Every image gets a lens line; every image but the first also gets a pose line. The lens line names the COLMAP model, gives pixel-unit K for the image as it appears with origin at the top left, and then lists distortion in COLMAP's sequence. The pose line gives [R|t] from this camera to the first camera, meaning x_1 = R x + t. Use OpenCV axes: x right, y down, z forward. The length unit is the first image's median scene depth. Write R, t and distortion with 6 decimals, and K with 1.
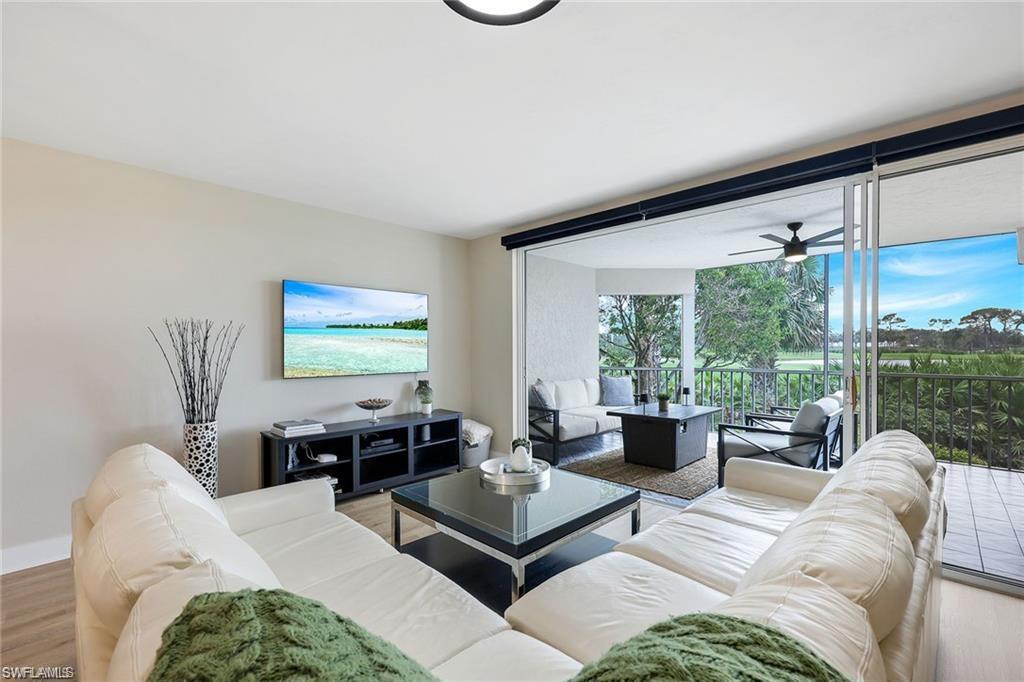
lens RADIAL K [[438.5, 0, 508.3], [0, 438.5, 347.4], [0, 0, 1]] dist [0.002996, 0.000396]
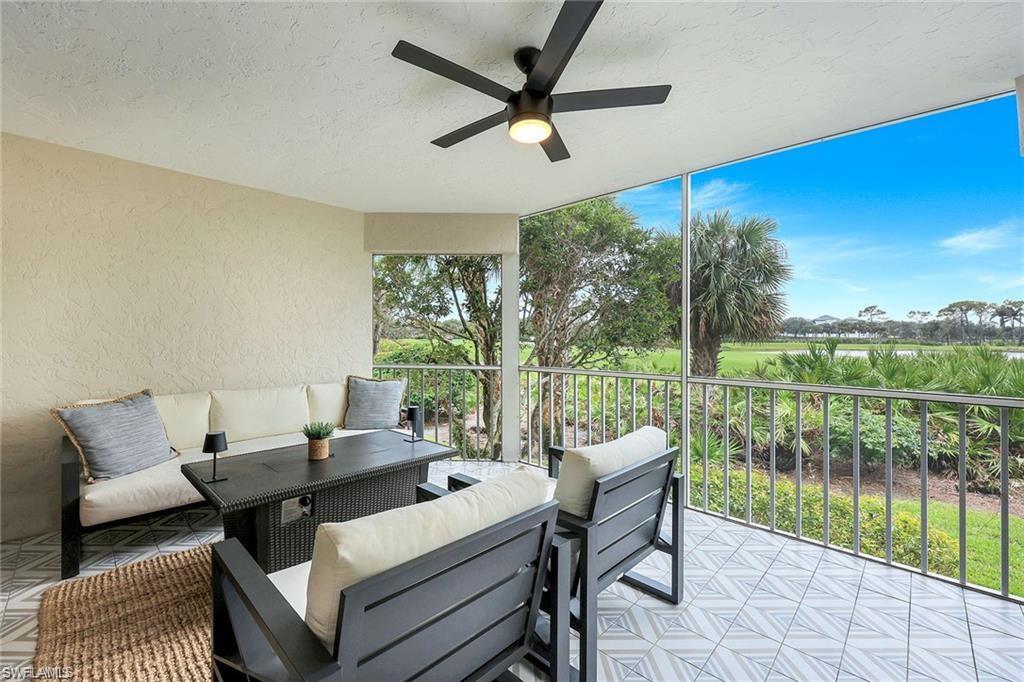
lens RADIAL K [[430.9, 0, 508.2], [0, 430.9, 332.5], [0, 0, 1]] dist [0.003579, -0.000052]
pose [[0.999856, 0.006356, 0.015761, 0.076222], [-0.006214, 0.999940, -0.009030, 0.000512], [-0.015818, 0.008931, 0.999835, 0.069232]]
